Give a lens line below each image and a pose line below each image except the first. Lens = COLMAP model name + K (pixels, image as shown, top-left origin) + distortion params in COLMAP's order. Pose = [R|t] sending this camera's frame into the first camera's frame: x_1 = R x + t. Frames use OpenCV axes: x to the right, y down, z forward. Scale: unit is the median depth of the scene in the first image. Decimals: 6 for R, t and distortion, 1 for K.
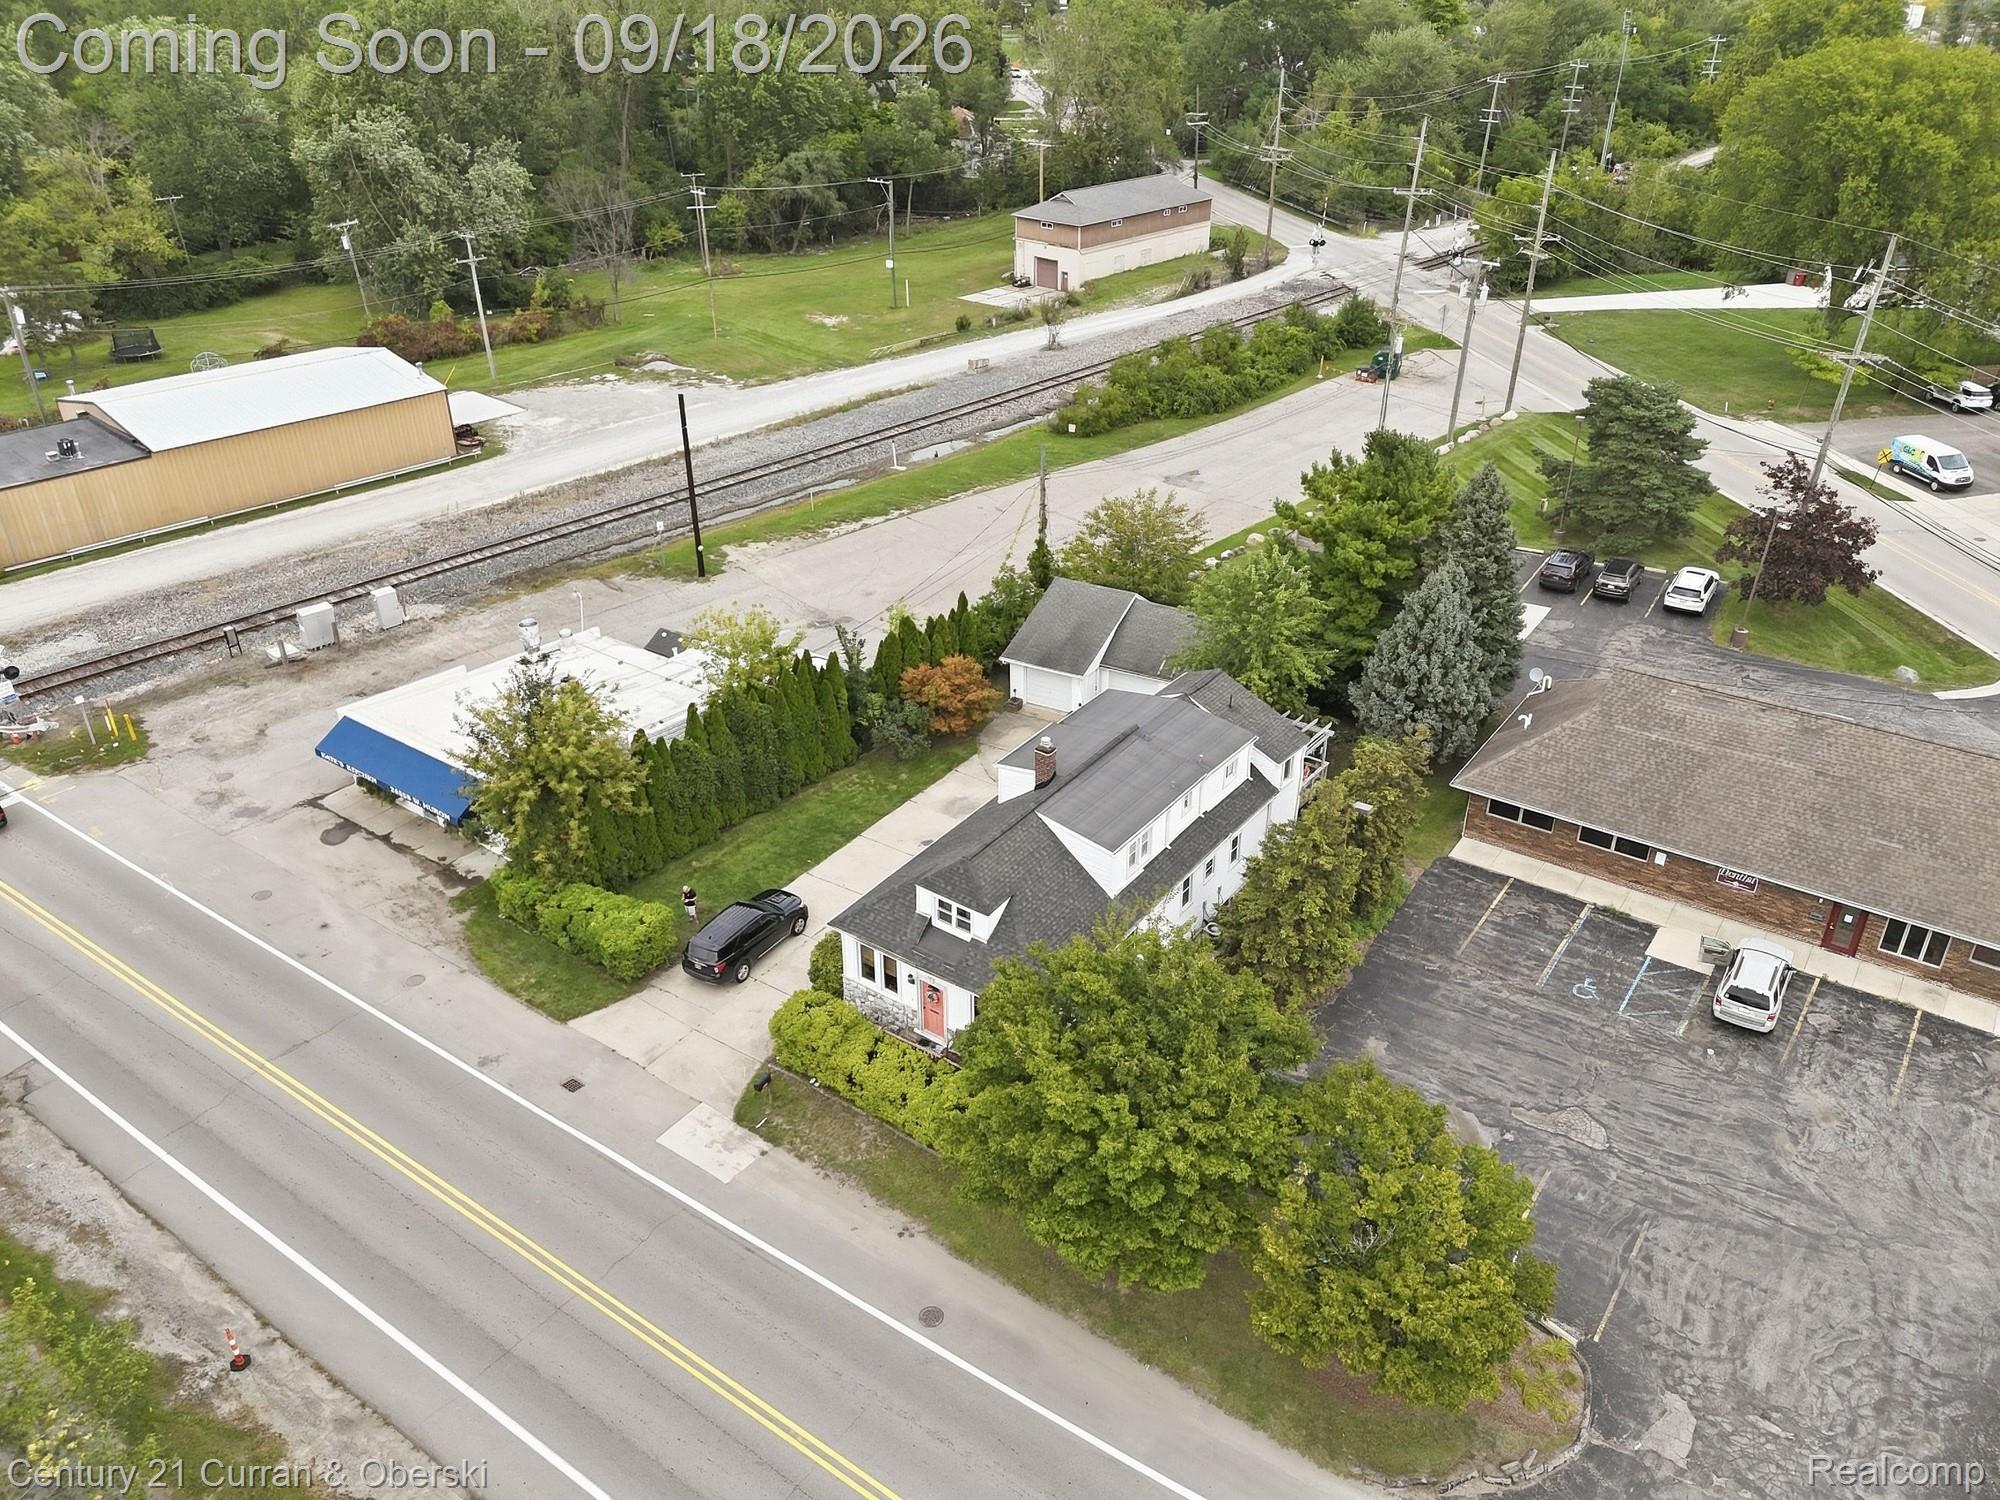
lens RADIAL K [[1467.9, 0, 997.8], [0, 1467.9, 740.5], [0, 0, 1]] dist [0.073927, -0.071721]
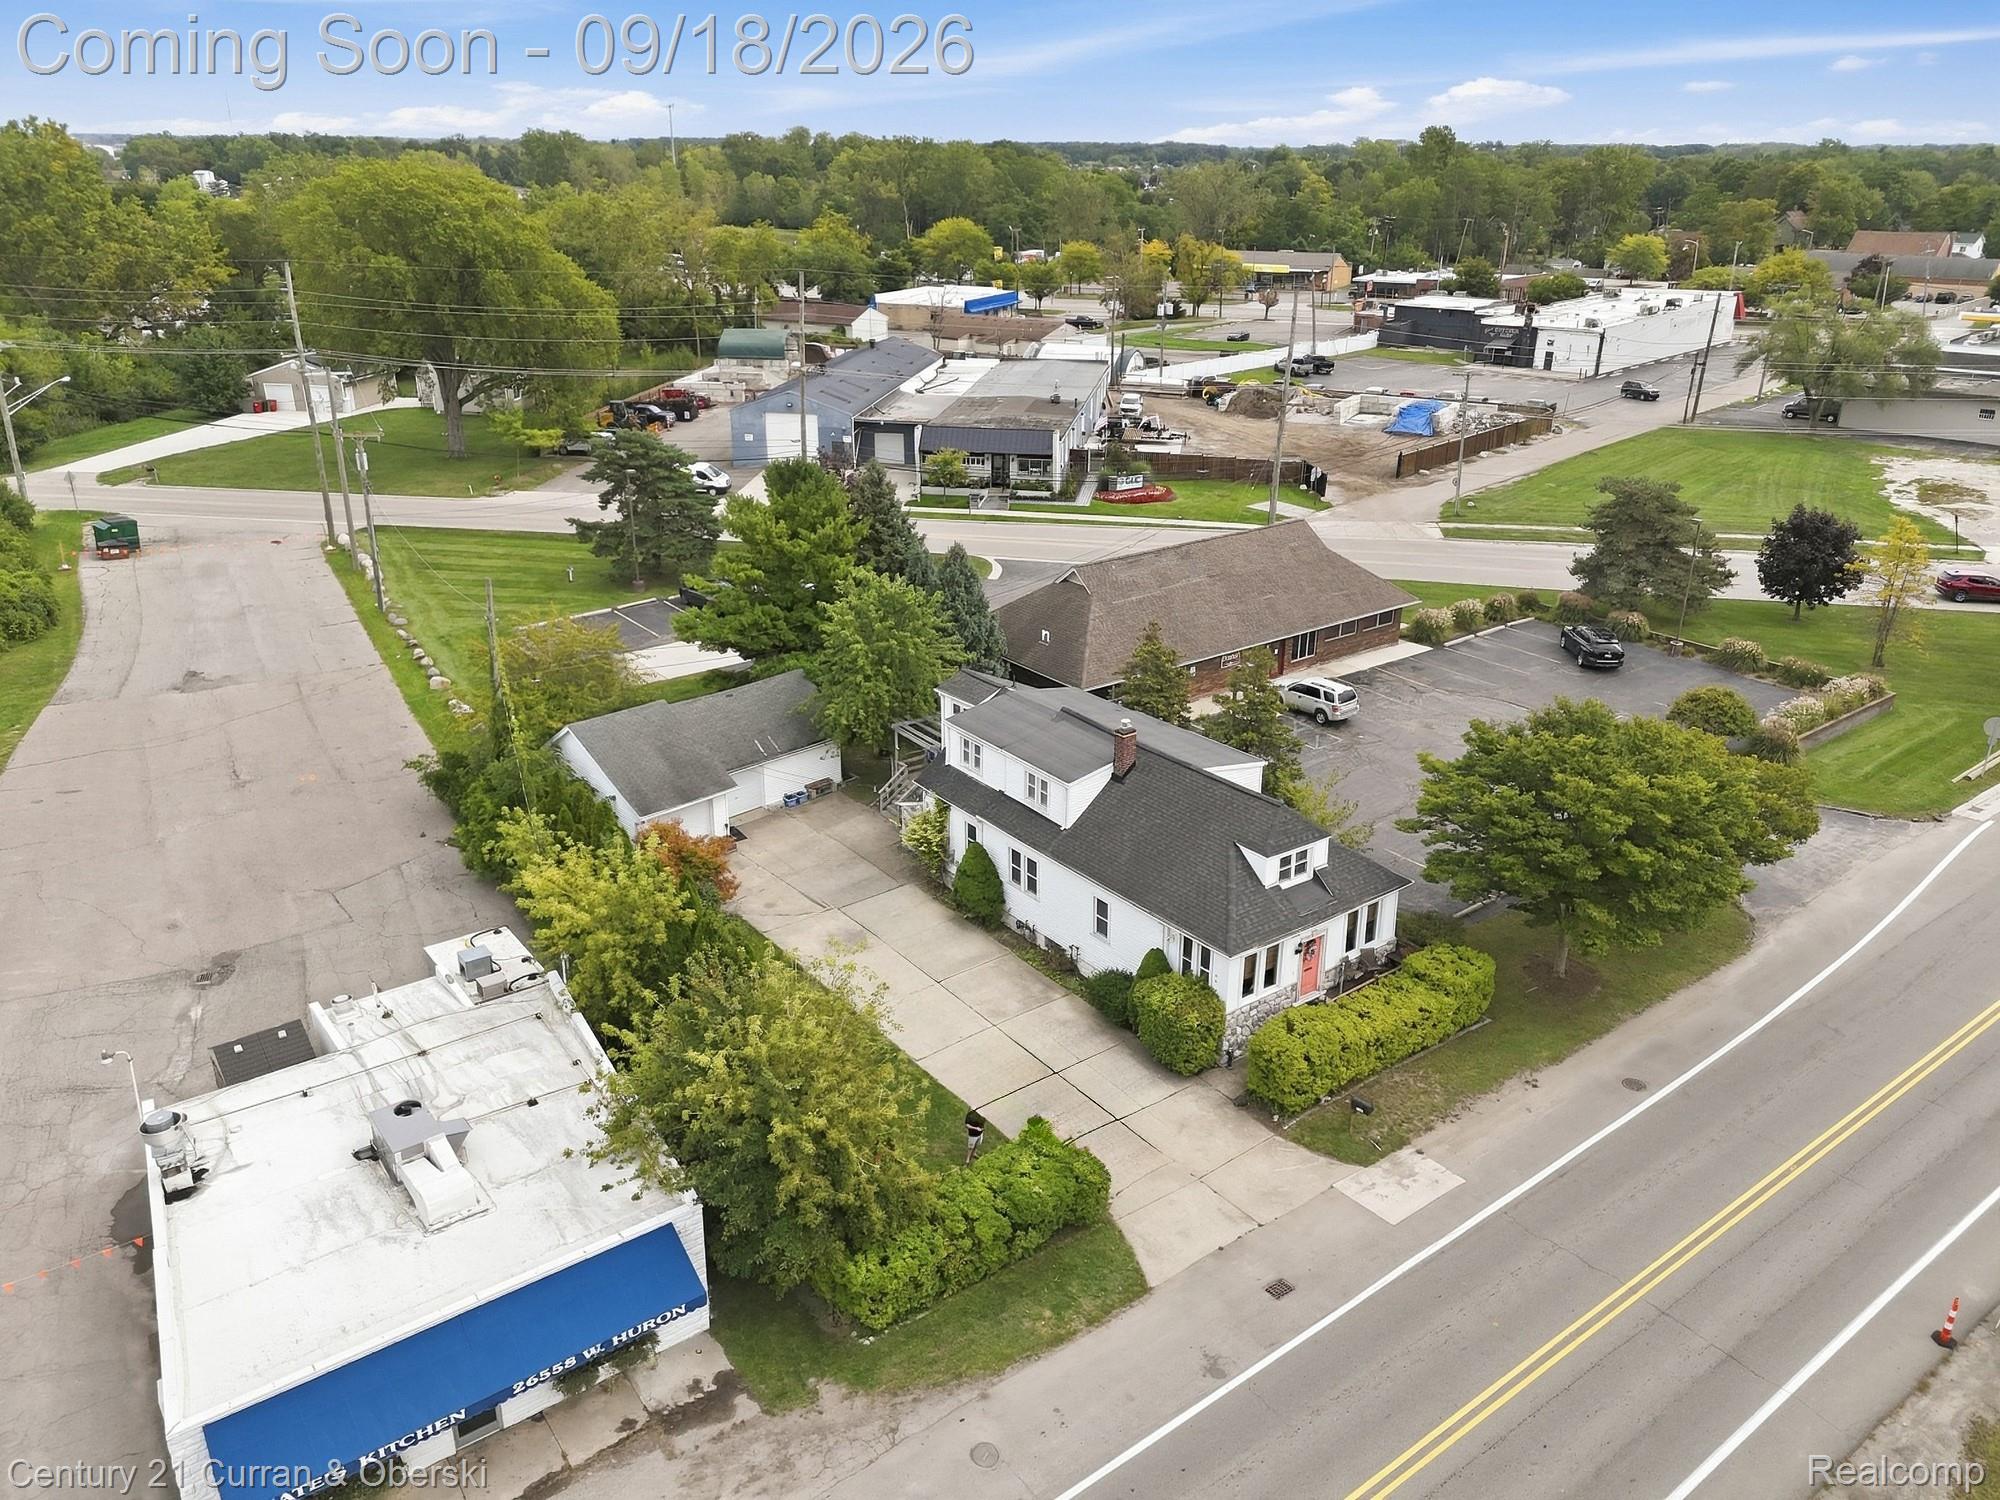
lens RADIAL K [[1460.6, 0, 1000.0], [0, 1460.6, 750.0], [0, 0, 1]] dist [0.080770, -0.080245]
pose [[0.293012, -0.354092, 0.888123, -0.670839], [0.454444, 0.868838, 0.196471, -0.165831], [-0.841204, 0.346034, 0.415495, 0.523301]]
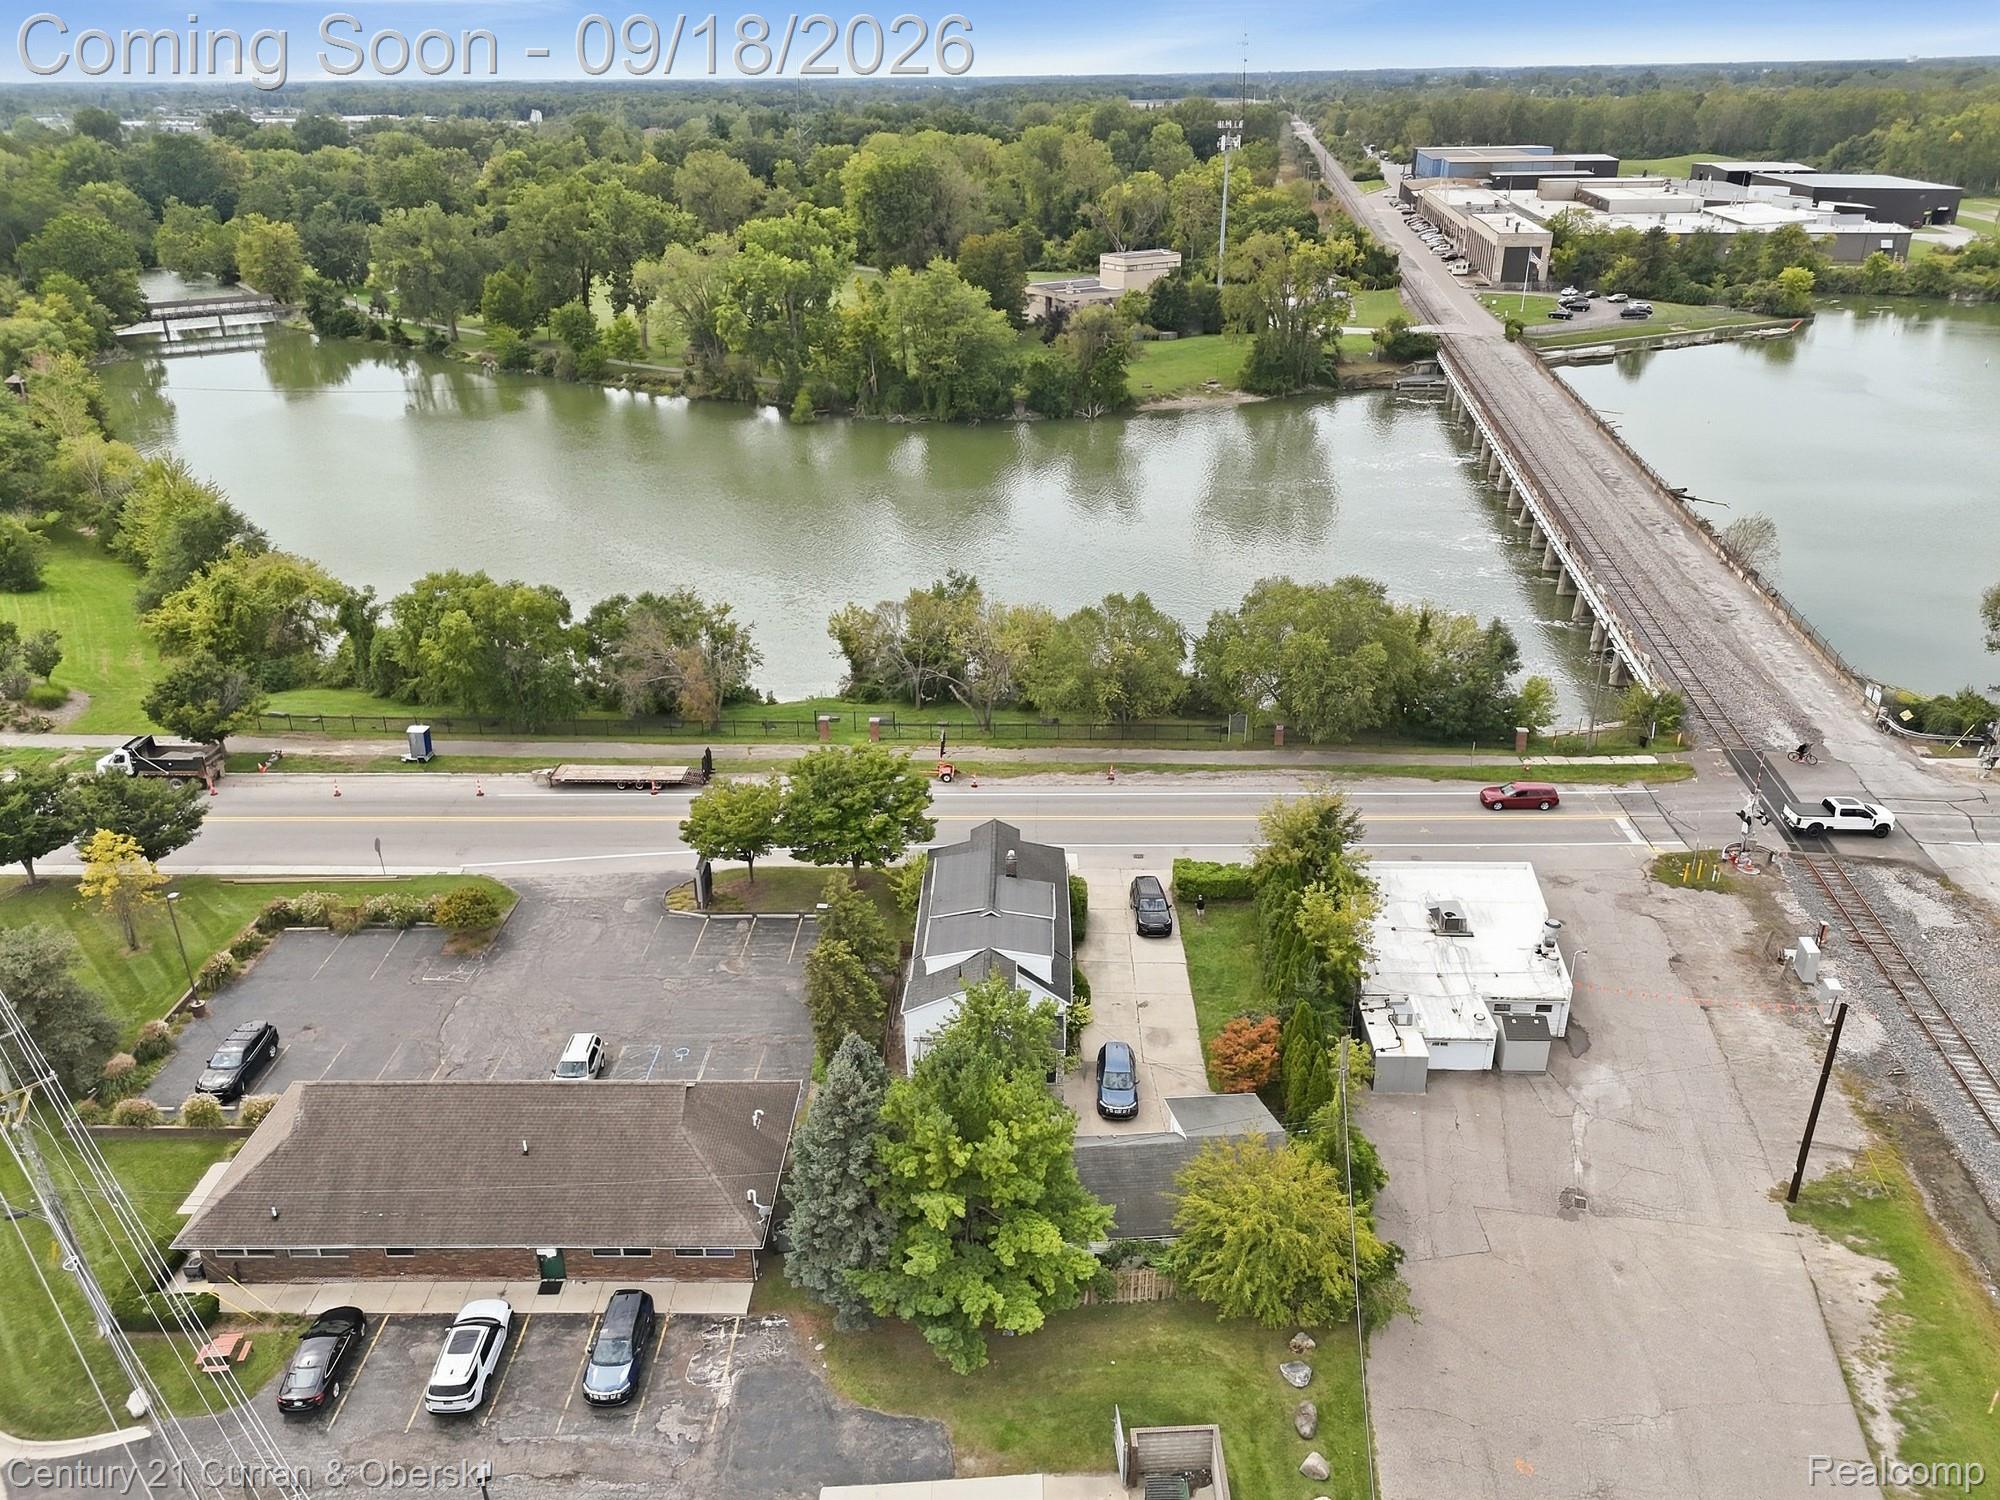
lens RADIAL K [[1467.9, 0, 997.8], [0, 1467.9, 740.5], [0, 0, 1]] dist [0.073927, -0.071721]
pose [[-0.826699, 0.244518, -0.506735, 0.638561], [-0.255120, 0.639819, 0.724945, -0.958006], [0.501481, 0.728589, -0.466556, 1.279106]]
